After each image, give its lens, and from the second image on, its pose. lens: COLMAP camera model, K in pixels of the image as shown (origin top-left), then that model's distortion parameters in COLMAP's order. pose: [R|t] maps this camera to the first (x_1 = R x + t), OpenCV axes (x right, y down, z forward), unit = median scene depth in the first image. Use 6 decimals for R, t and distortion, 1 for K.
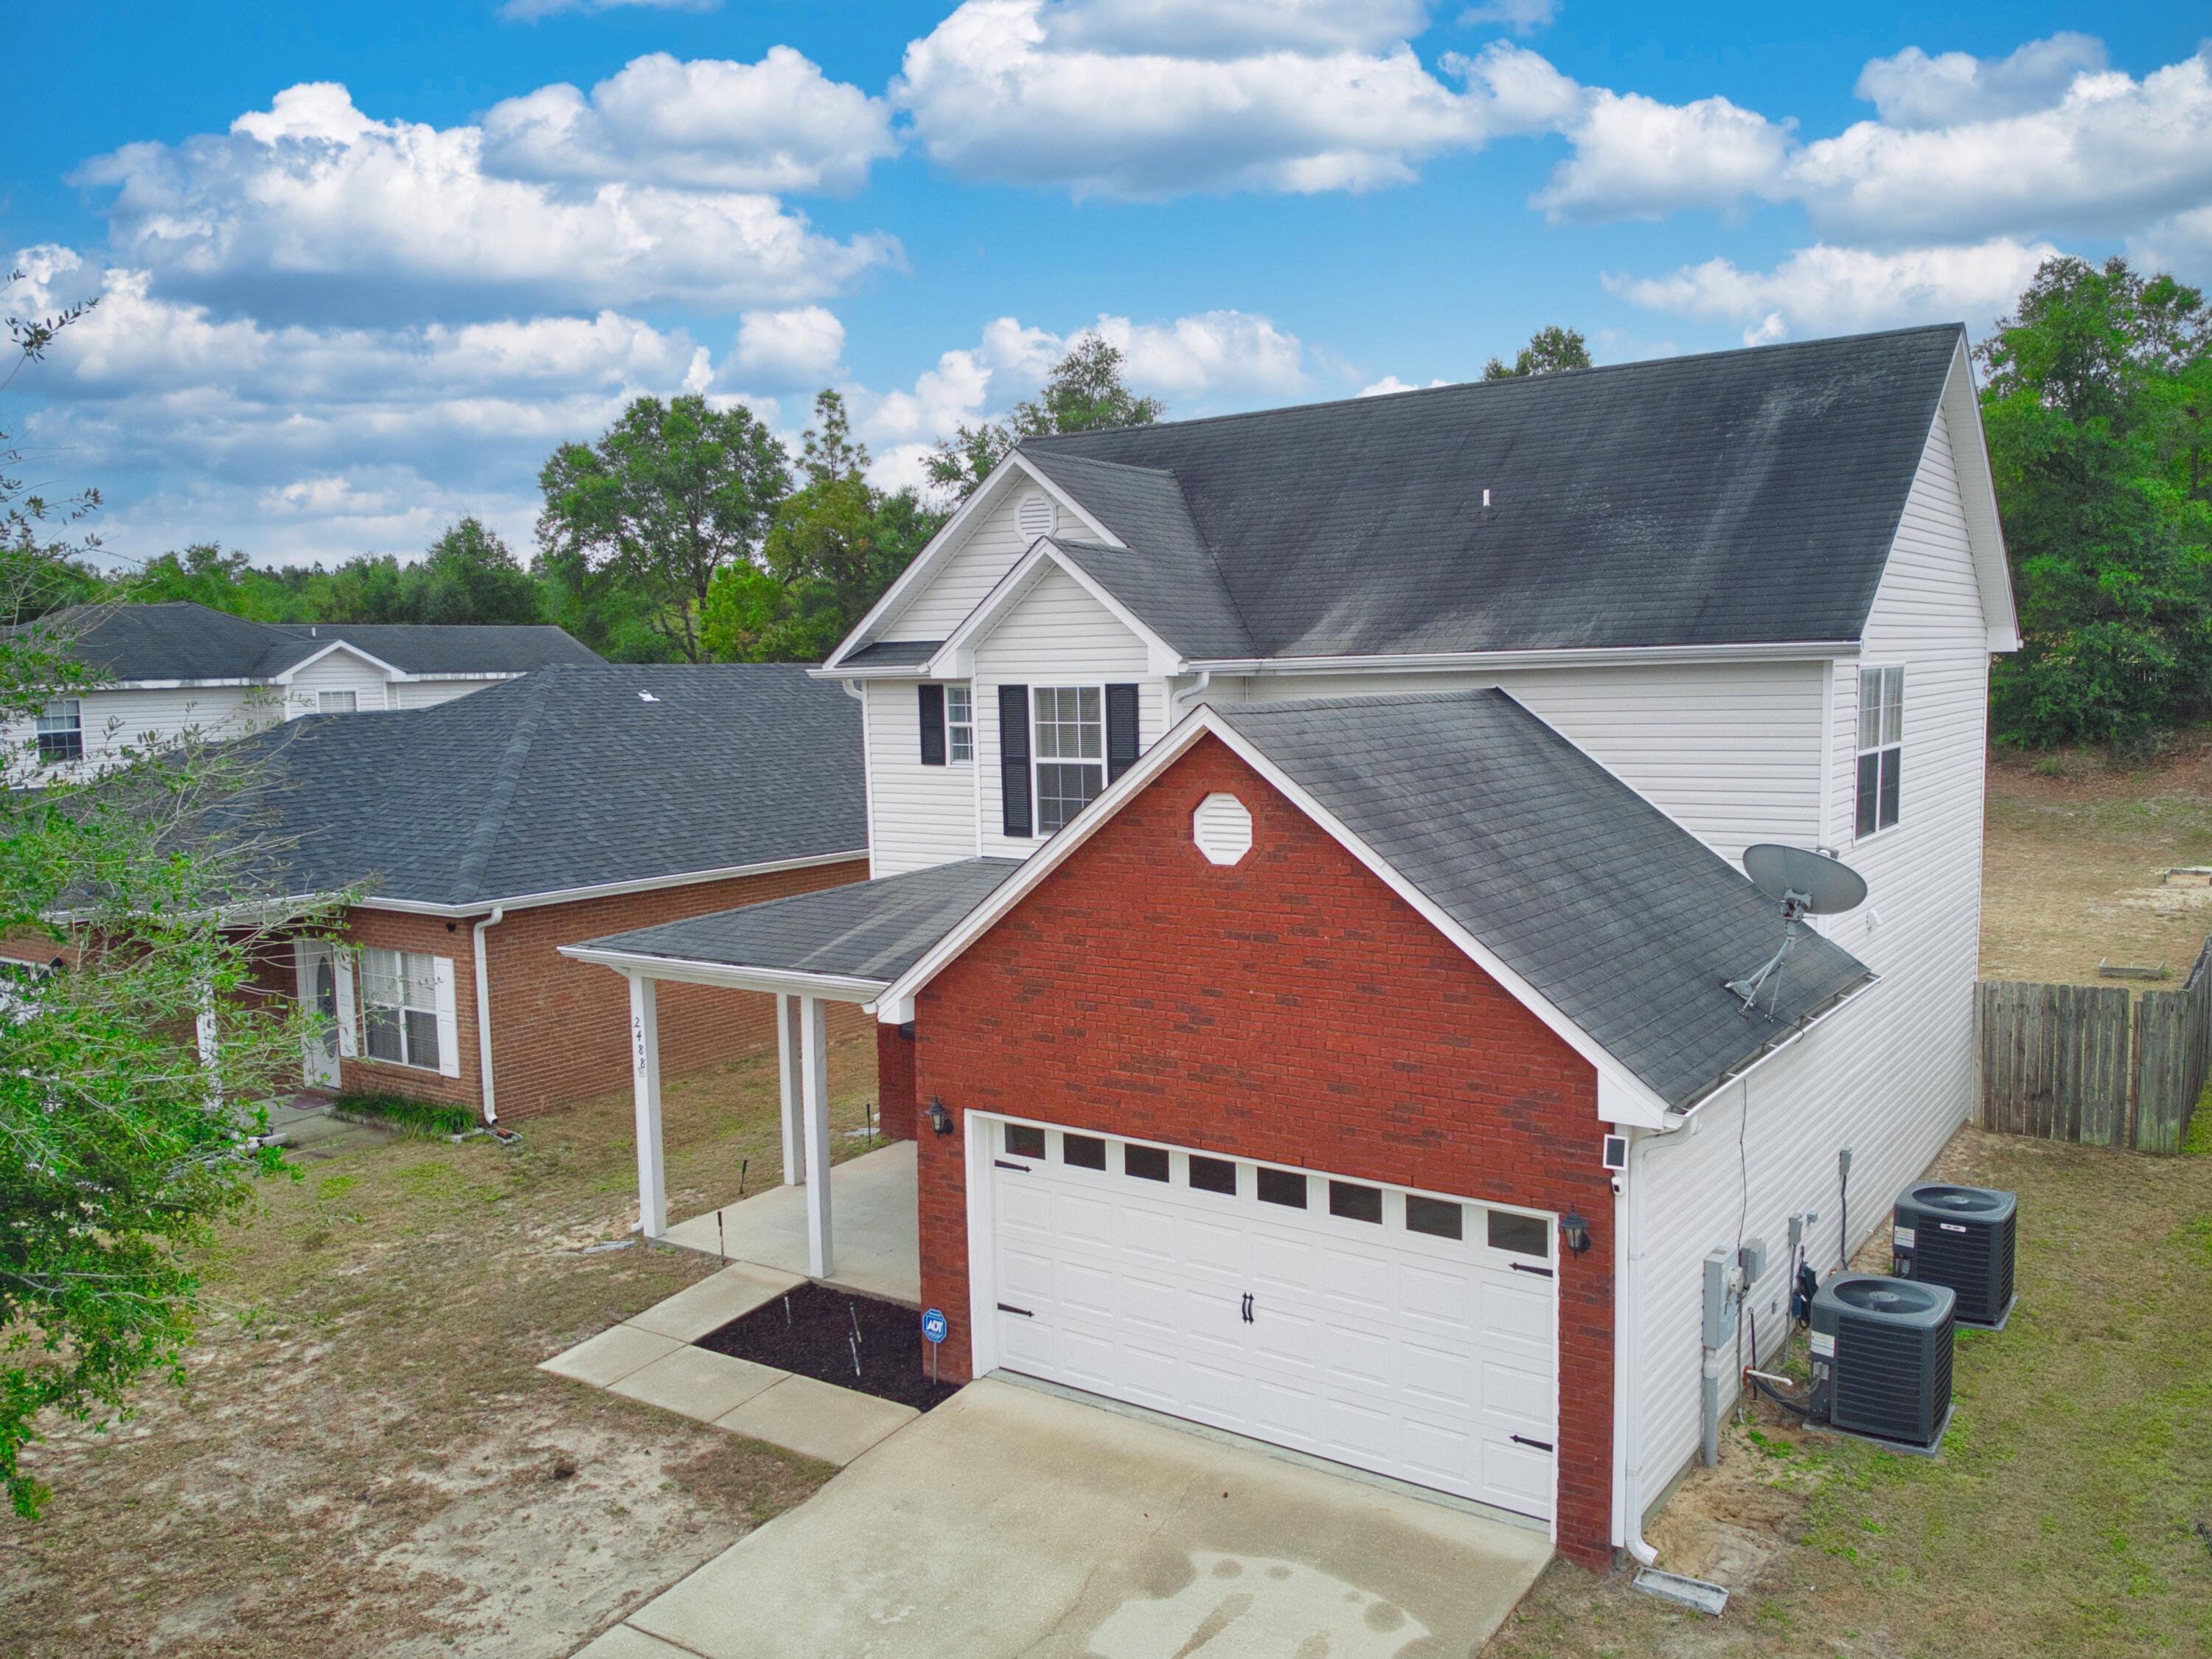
lens RADIAL K [[1758.6, 0, 1031.0], [0, 1758.6, 861.0], [0, 0, 1]] dist [0.188417, -0.462561]
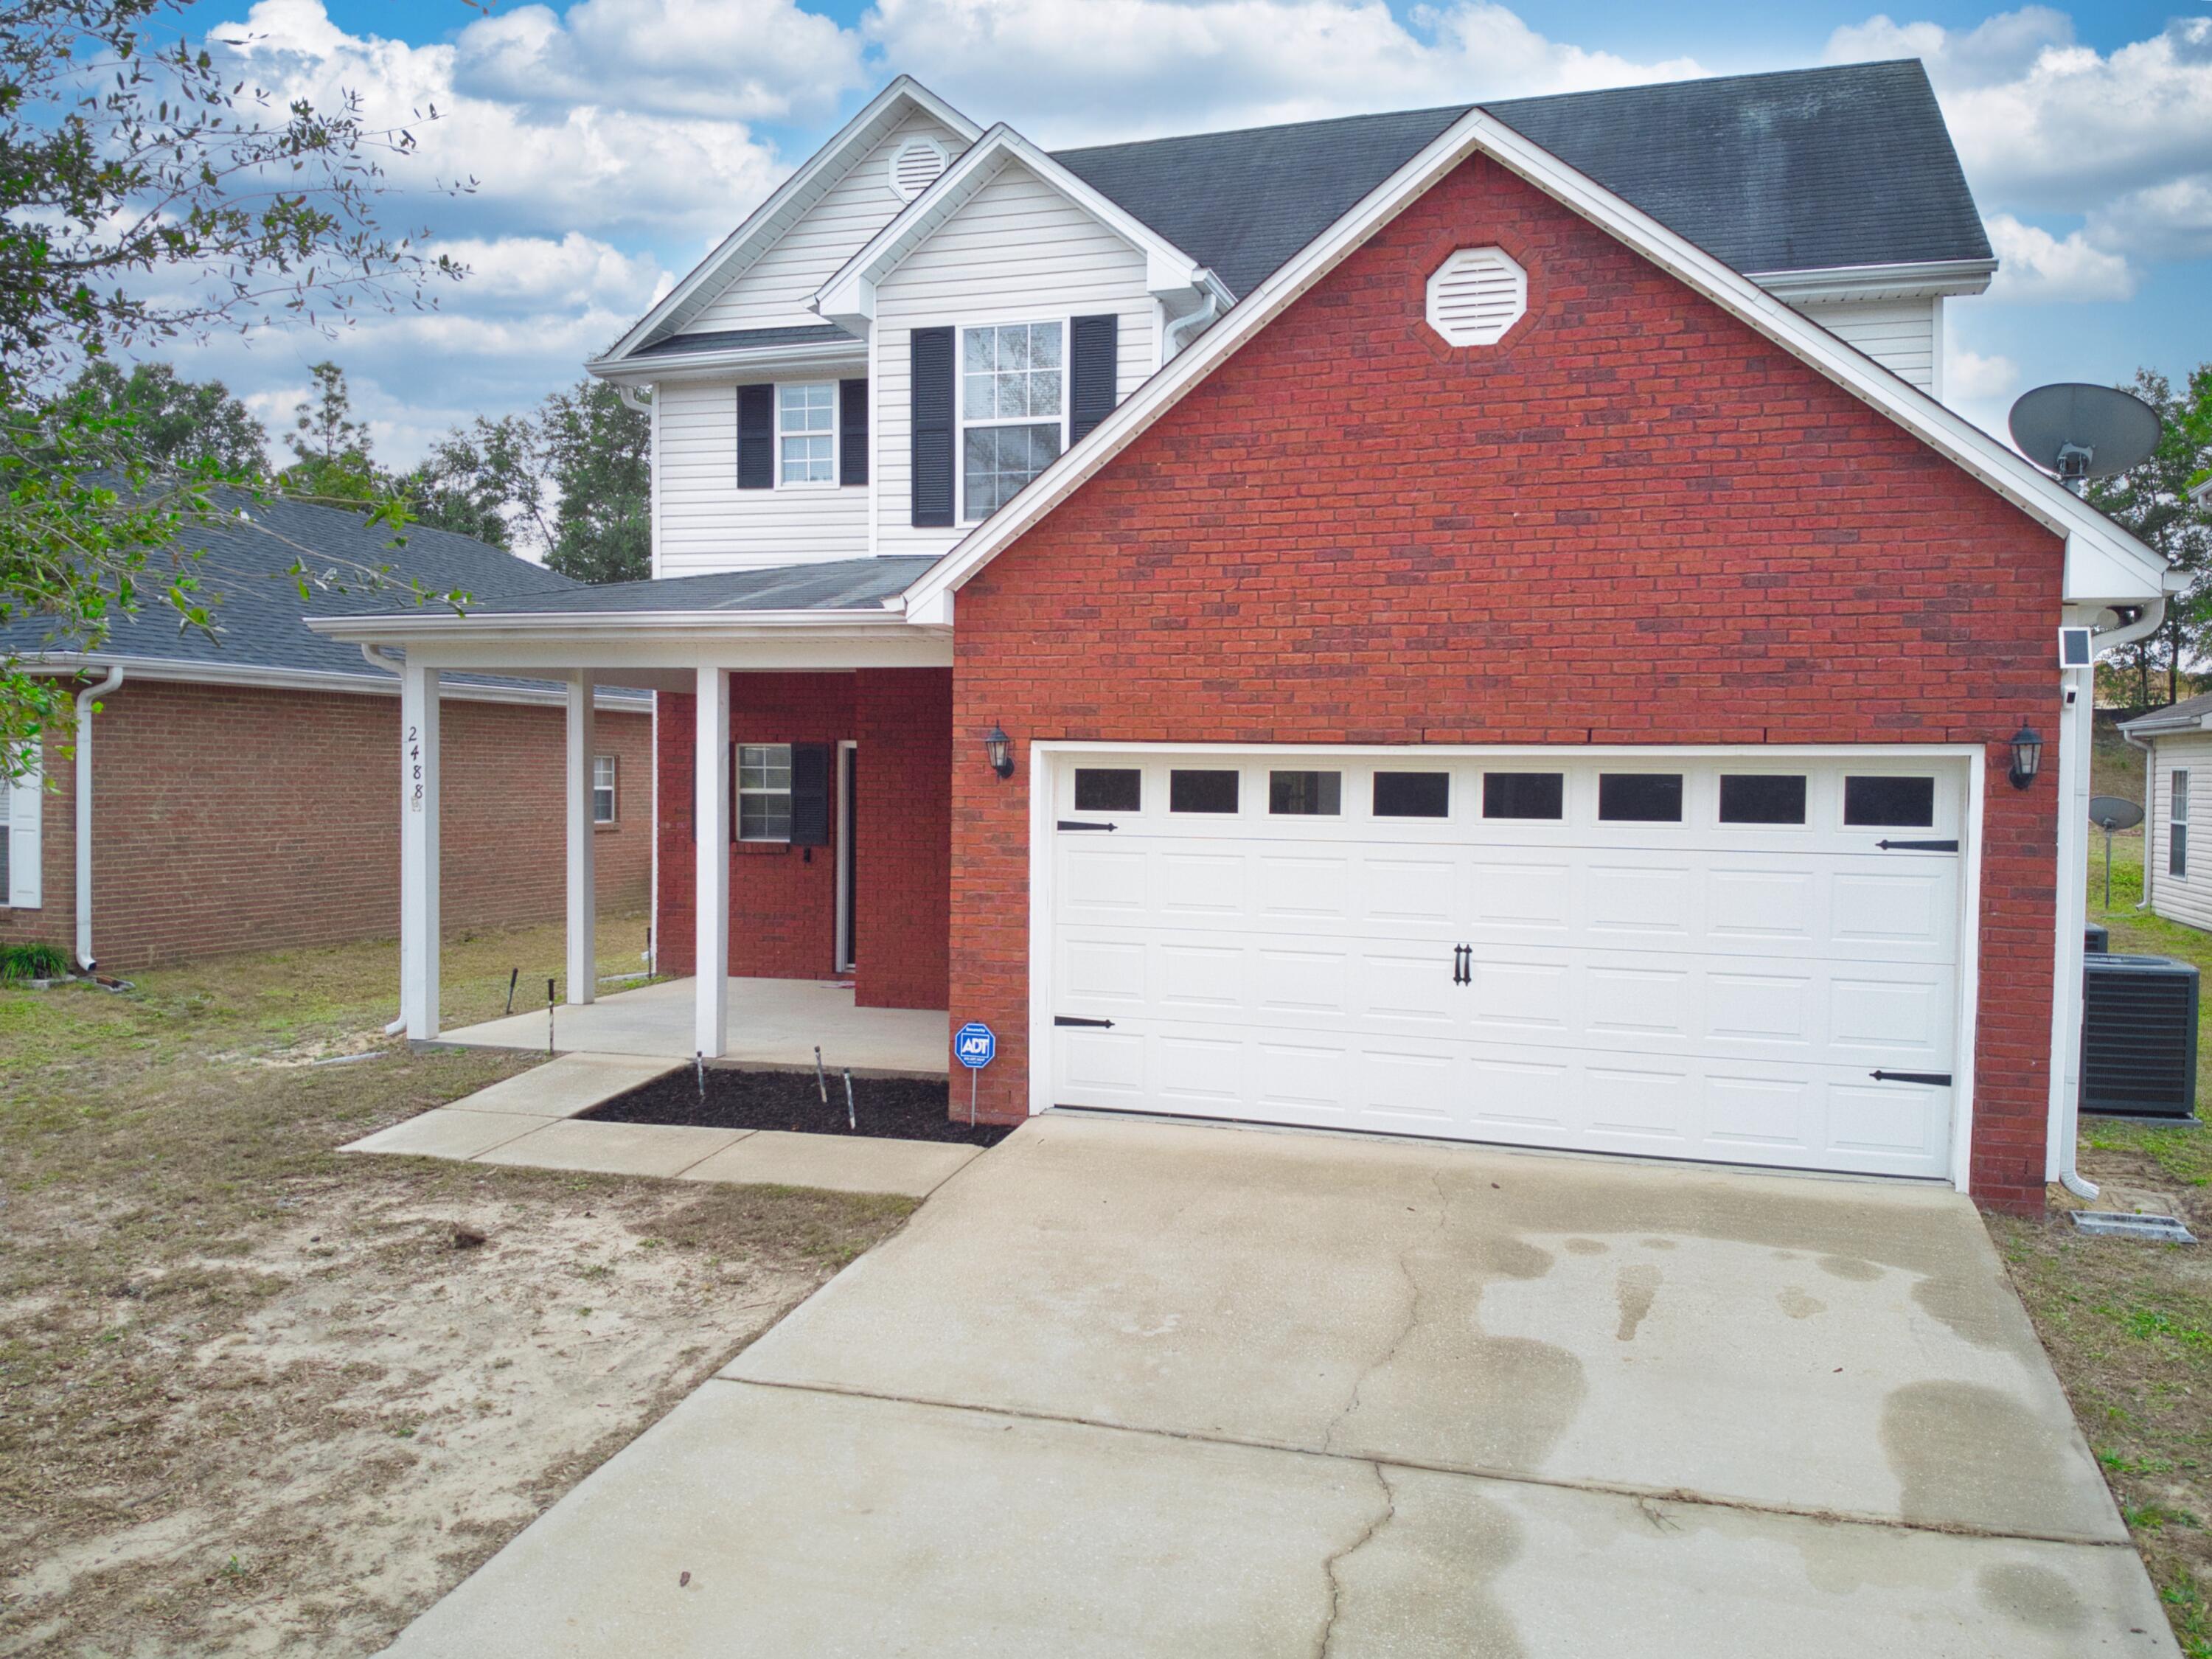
lens RADIAL K [[1758.6, 0, 1031.0], [0, 1758.6, 861.0], [0, 0, 1]] dist [0.188417, -0.462561]
pose [[0.953577, 0.026658, 0.299967, -0.252501], [-0.009043, 0.998160, -0.059959, 0.231910], [-0.301013, 0.054463, 0.952064, 0.311585]]
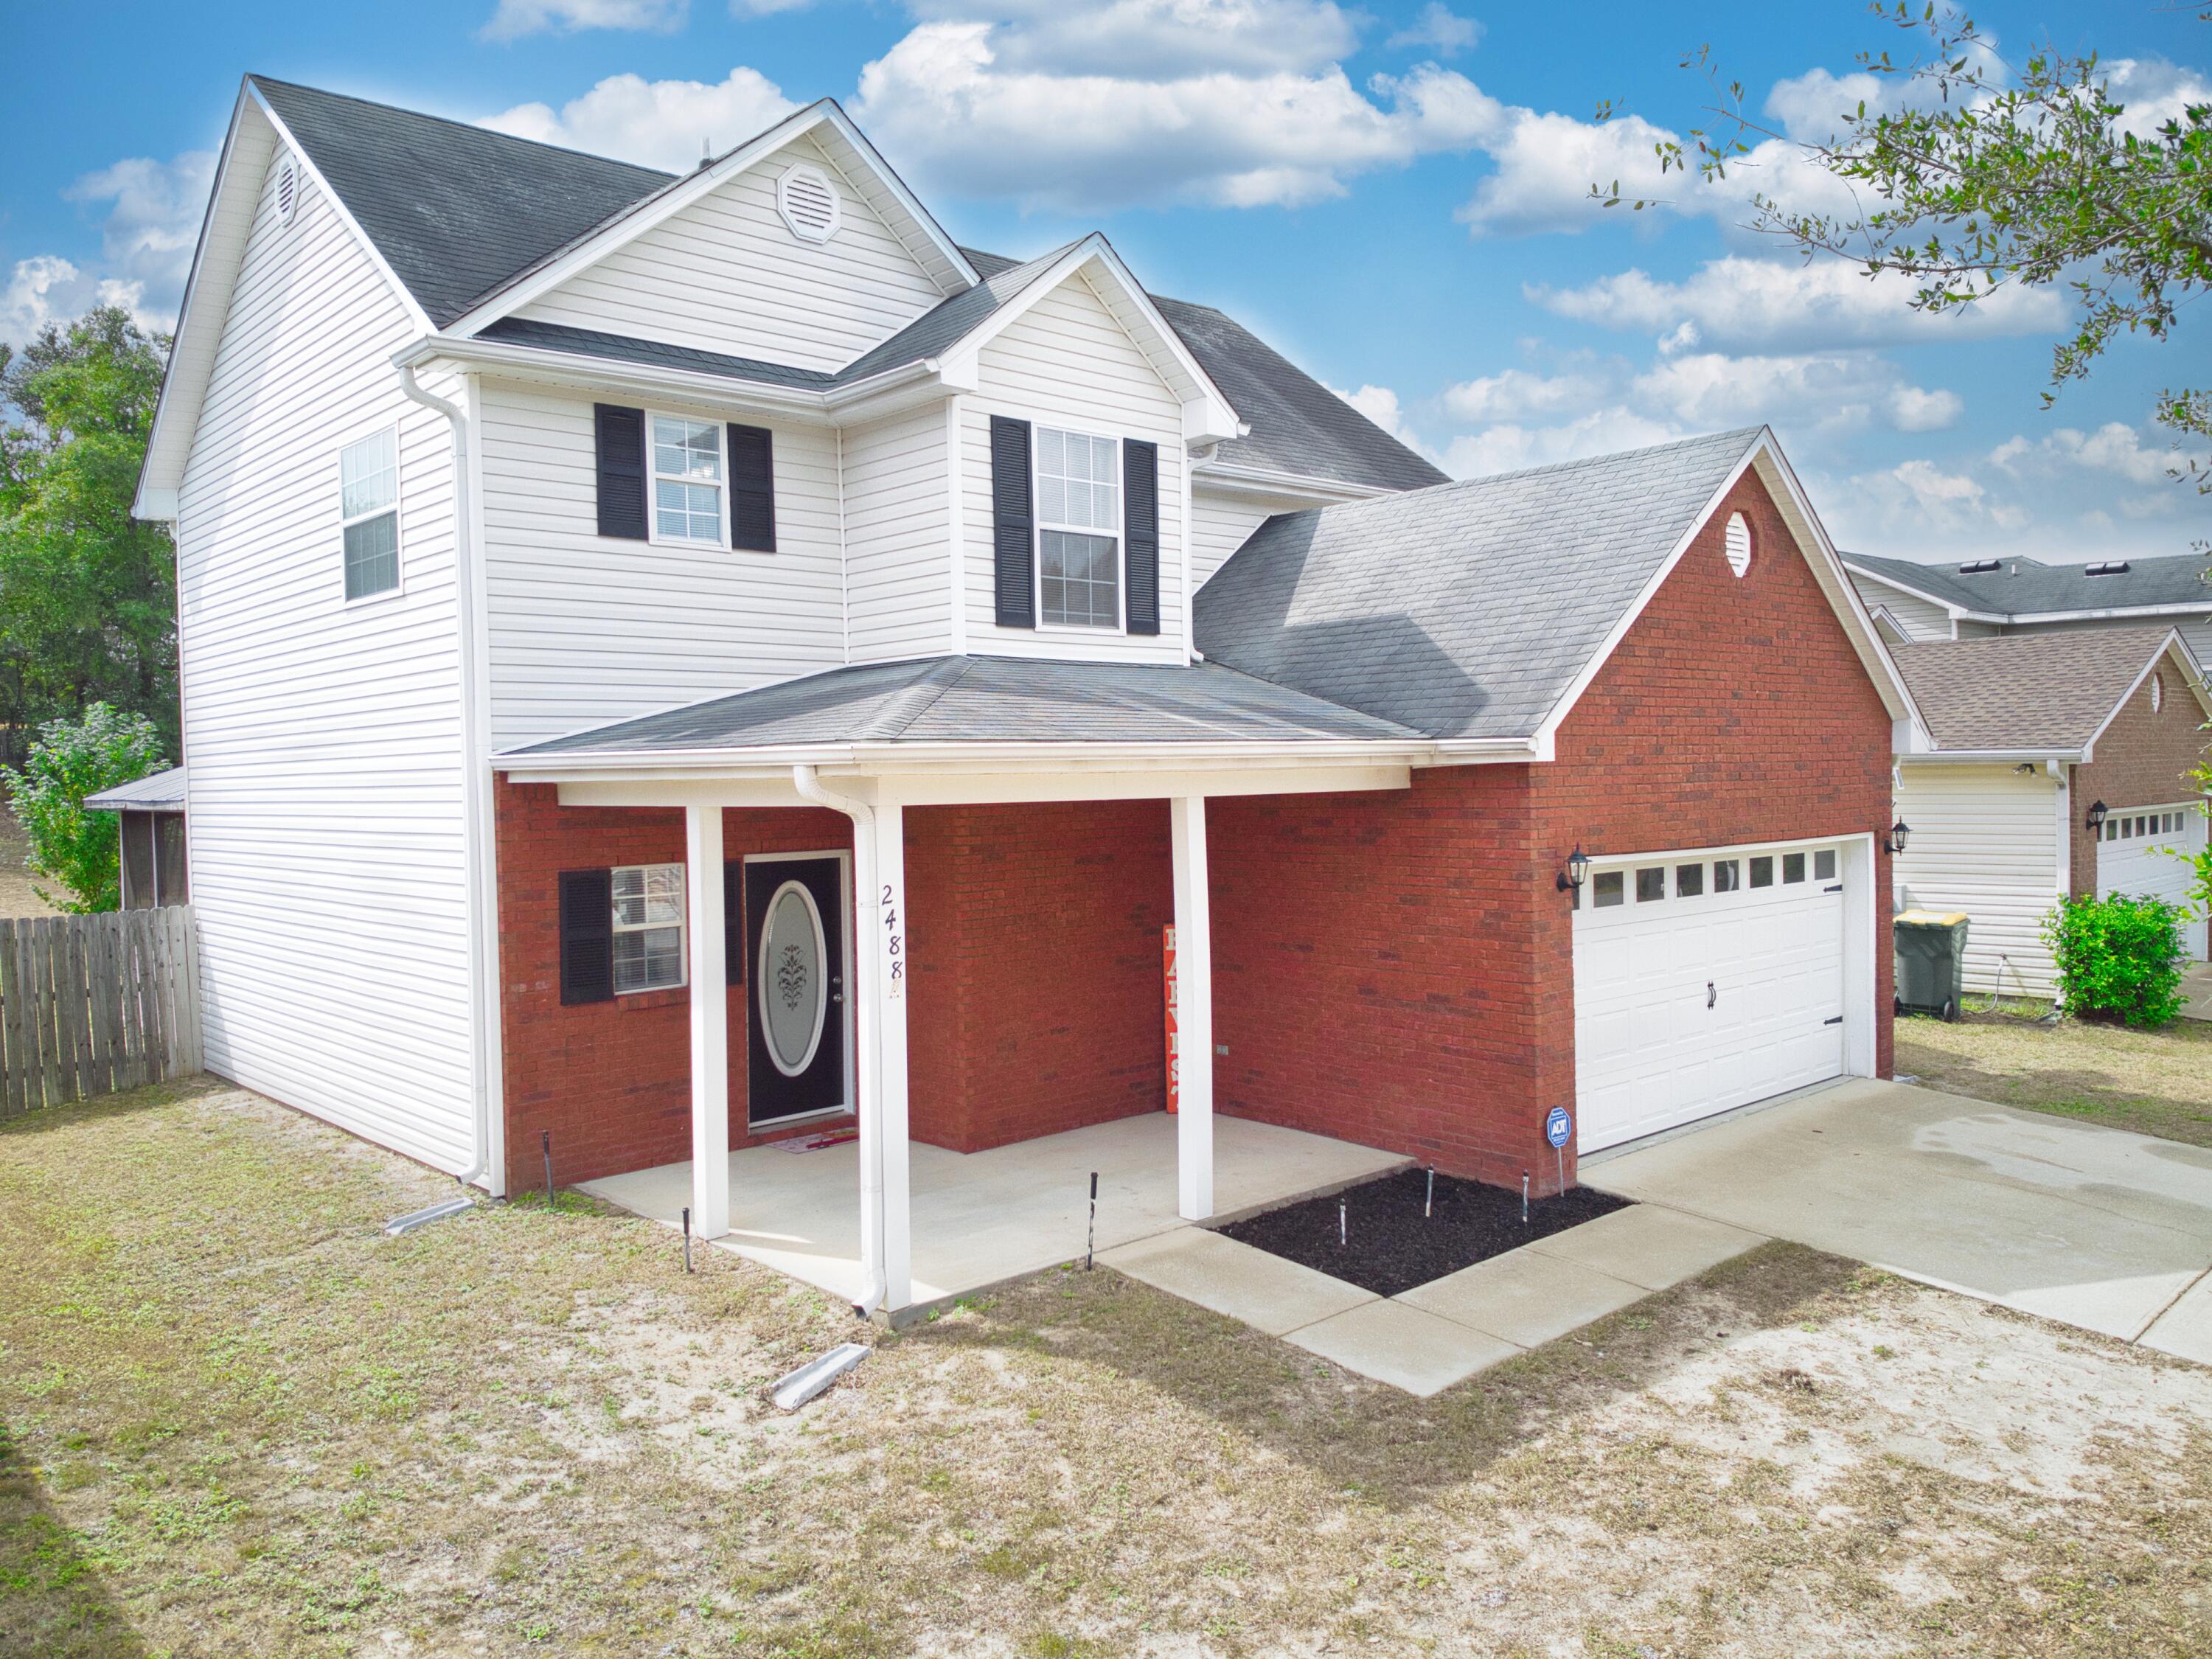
lens RADIAL K [[1646.5, 0, 1110.8], [0, 1646.5, 905.1], [0, 0, 1]] dist [0.105907, -0.265635]
pose [[0.180695, -0.070008, 0.981044, -0.889354], [0.109498, 0.992695, 0.050672, 0.092191], [-0.977425, 0.098266, 0.187041, 1.072127]]
